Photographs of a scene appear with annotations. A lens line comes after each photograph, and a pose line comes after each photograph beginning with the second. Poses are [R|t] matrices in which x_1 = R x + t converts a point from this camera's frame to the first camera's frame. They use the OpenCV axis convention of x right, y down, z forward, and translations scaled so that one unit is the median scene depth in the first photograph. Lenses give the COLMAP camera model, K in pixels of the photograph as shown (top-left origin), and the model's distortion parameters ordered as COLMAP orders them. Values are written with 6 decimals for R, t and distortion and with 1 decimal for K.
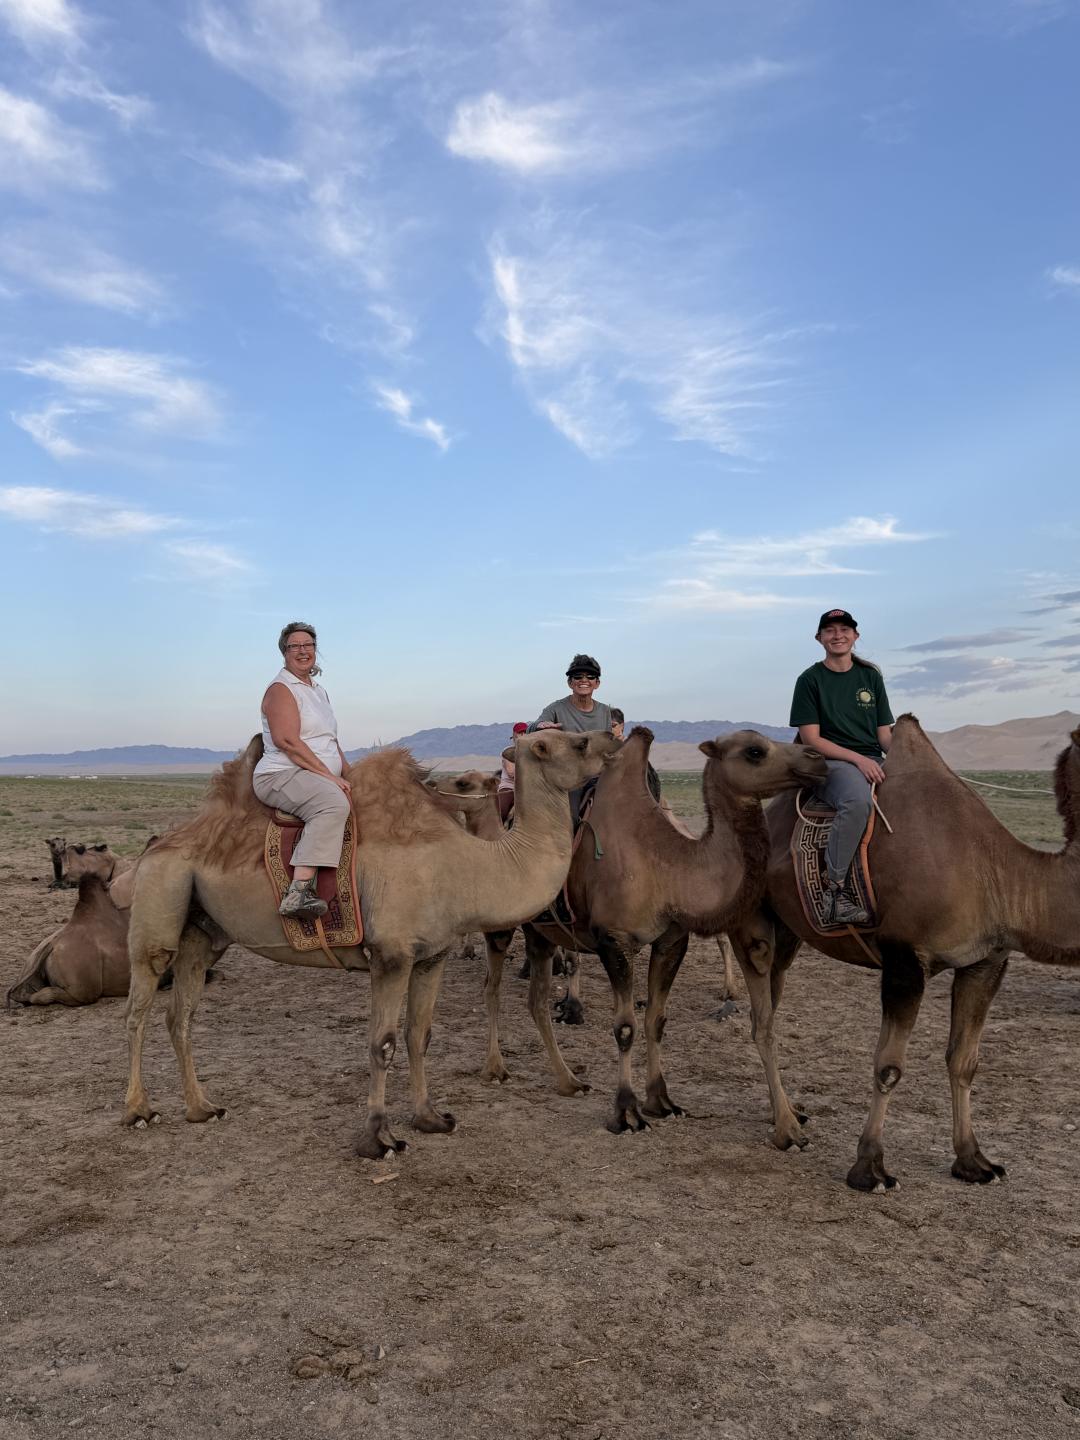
lens RADIAL K [[1214.2, 0, 544.5], [0, 1214.2, 715.7], [0, 0, 1]] dist [0.076497, -0.141916]
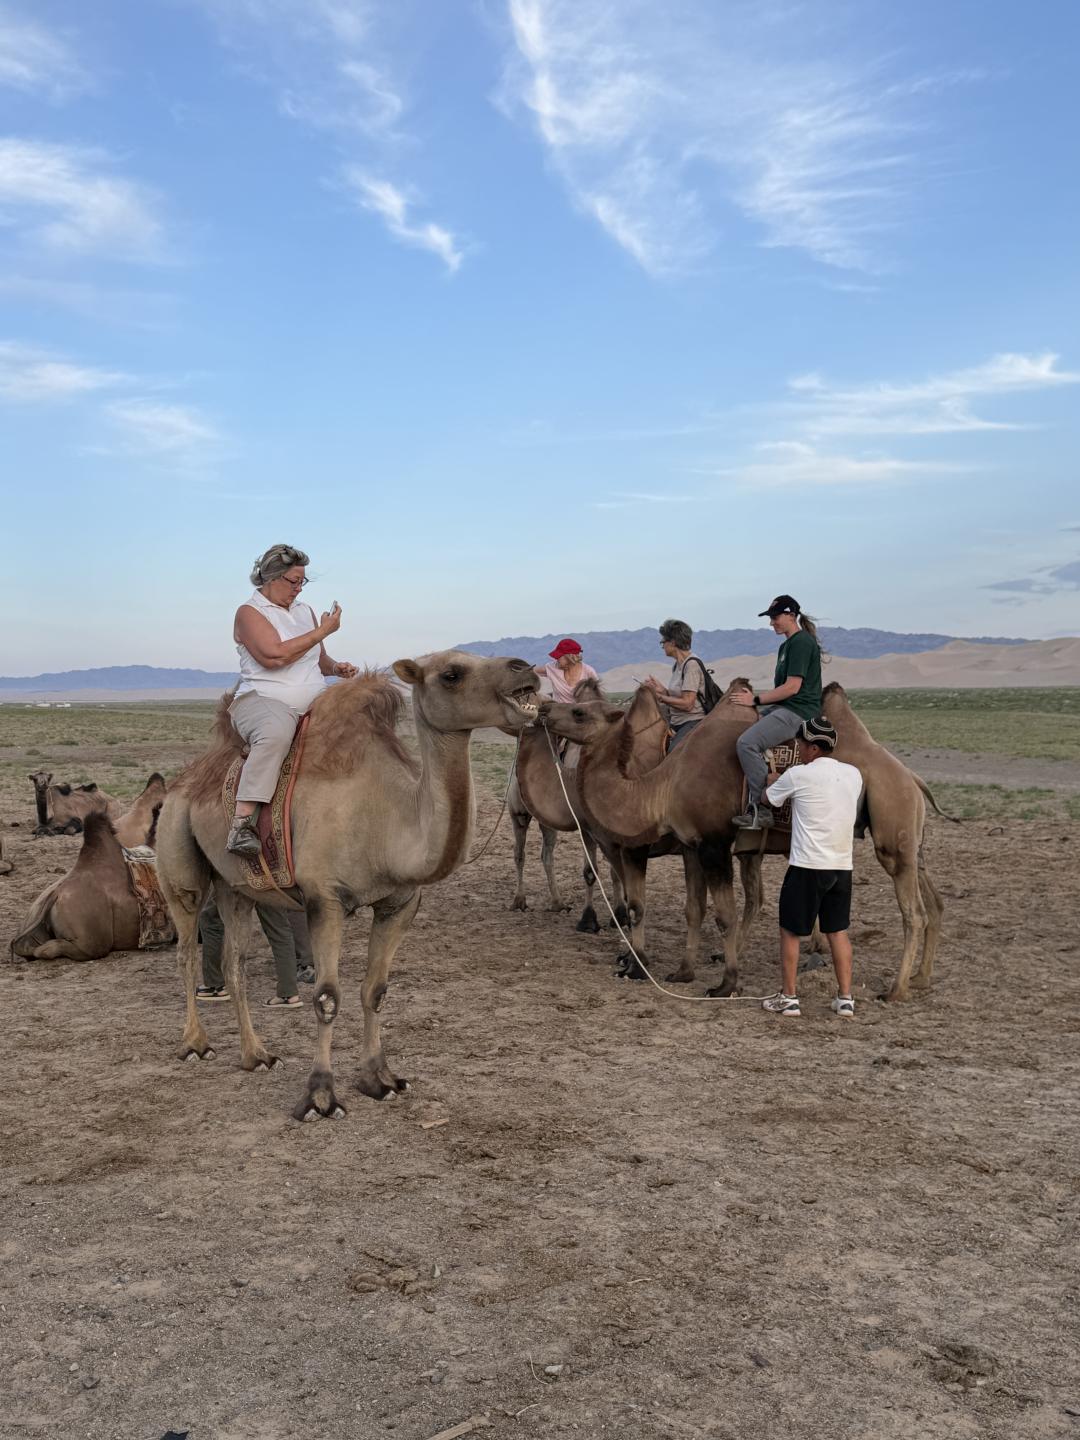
lens RADIAL K [[1523.6, 0, 533.8], [0, 1523.6, 722.0], [0, 0, 1]] dist [0.214926, -0.484790]
pose [[0.998584, -0.010011, -0.052248, 0.014612], [0.013375, 0.997832, 0.064435, -0.011992], [0.051490, -0.065042, 0.996553, -0.194245]]
